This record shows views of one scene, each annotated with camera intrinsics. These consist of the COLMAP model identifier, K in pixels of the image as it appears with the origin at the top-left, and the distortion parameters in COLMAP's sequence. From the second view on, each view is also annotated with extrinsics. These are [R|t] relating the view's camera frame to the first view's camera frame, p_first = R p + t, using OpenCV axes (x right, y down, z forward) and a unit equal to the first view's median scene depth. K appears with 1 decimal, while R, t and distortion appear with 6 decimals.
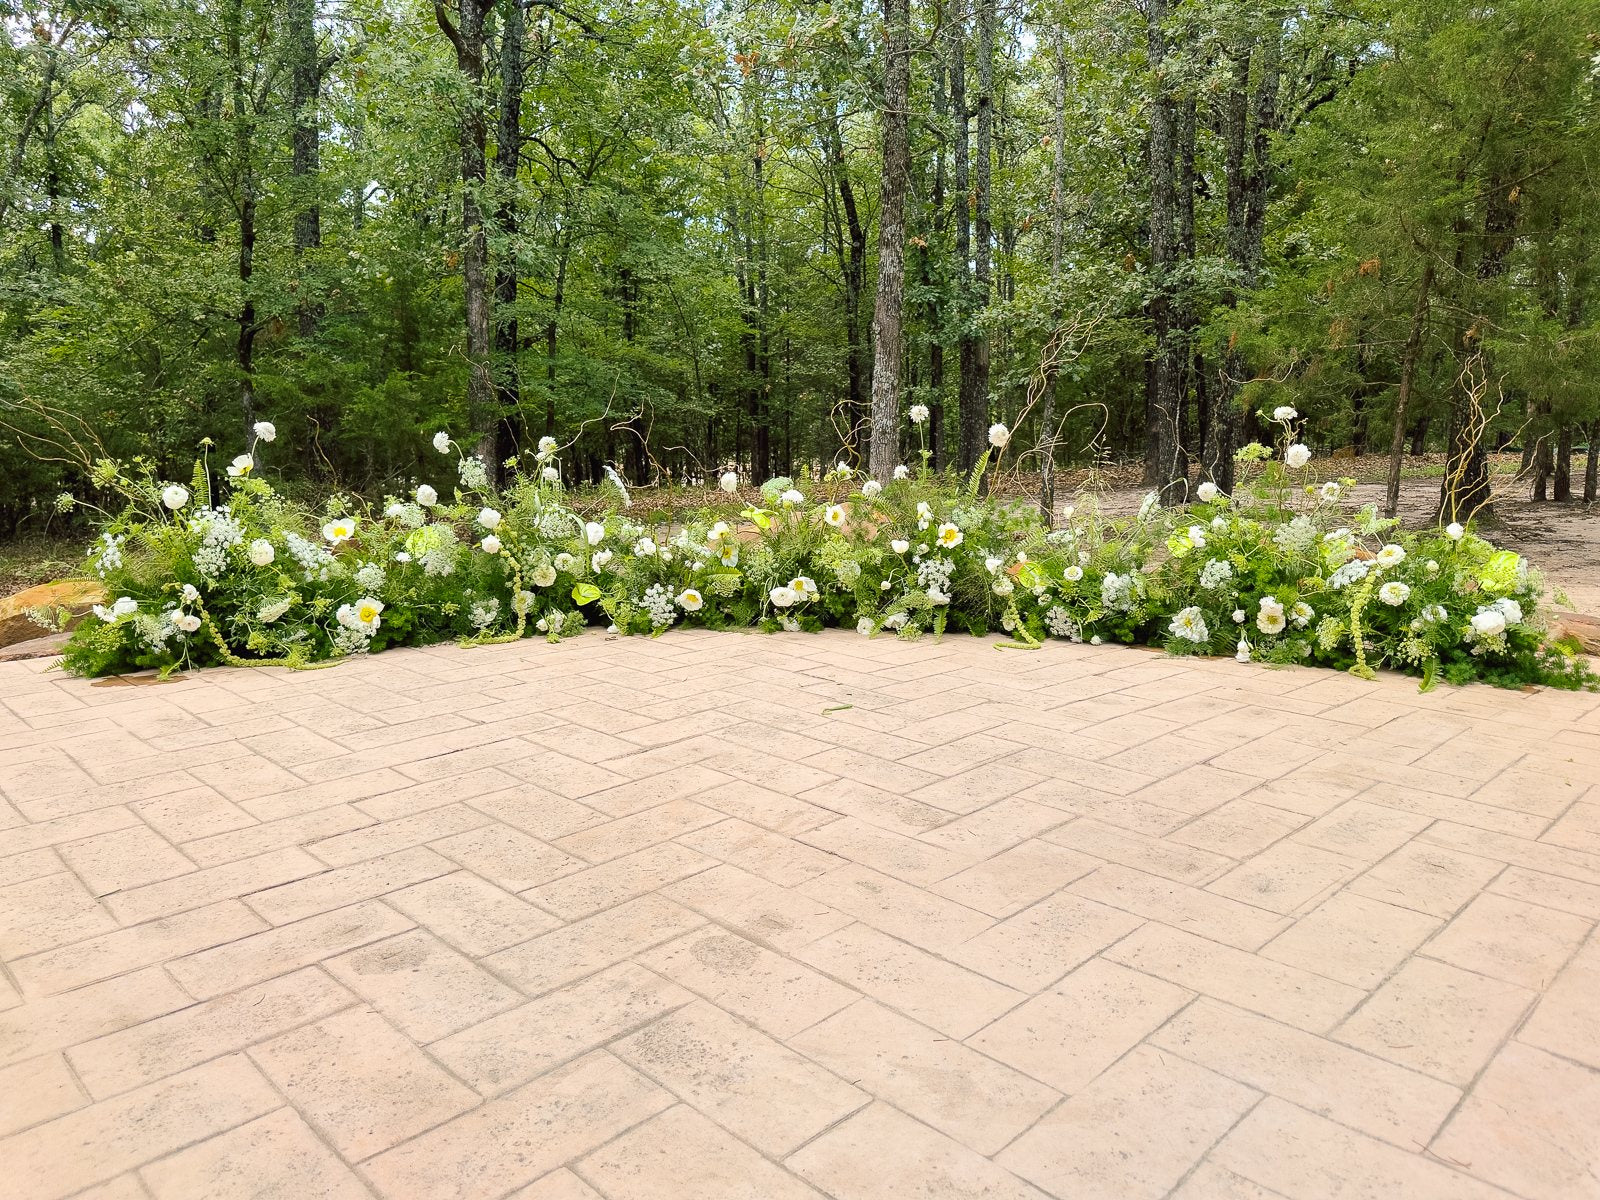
lens RADIAL K [[1188.0, 0, 800.0], [0, 1188.0, 600.0], [0, 0, 1]] dist [-0.006918, 0.000731]
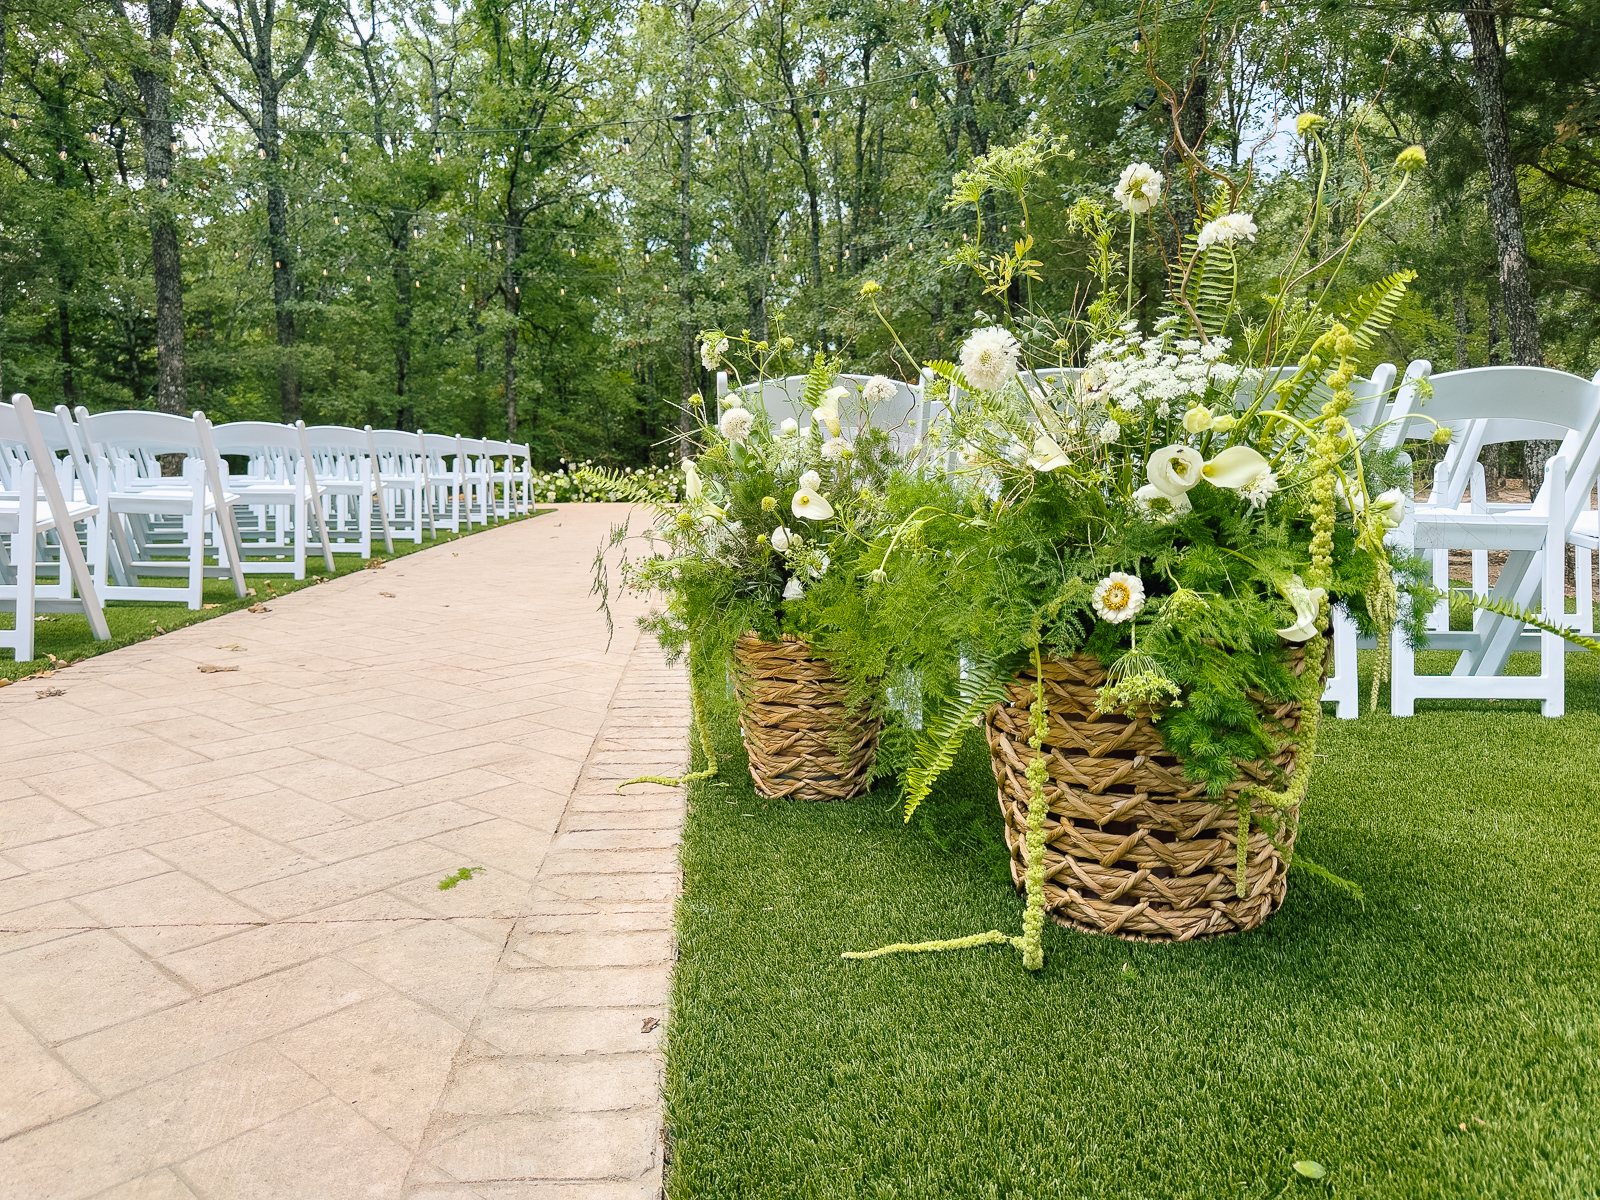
lens RADIAL K [[1124.1, 0, 800.0], [0, 1124.1, 600.0], [0, 0, 1]] dist [0.050558, -0.030974]
pose [[0.995941, -0.010131, 0.089441, 0.210544], [0.013608, 0.999172, -0.038341, 0.584043], [-0.088978, 0.039403, 0.995254, -3.388856]]
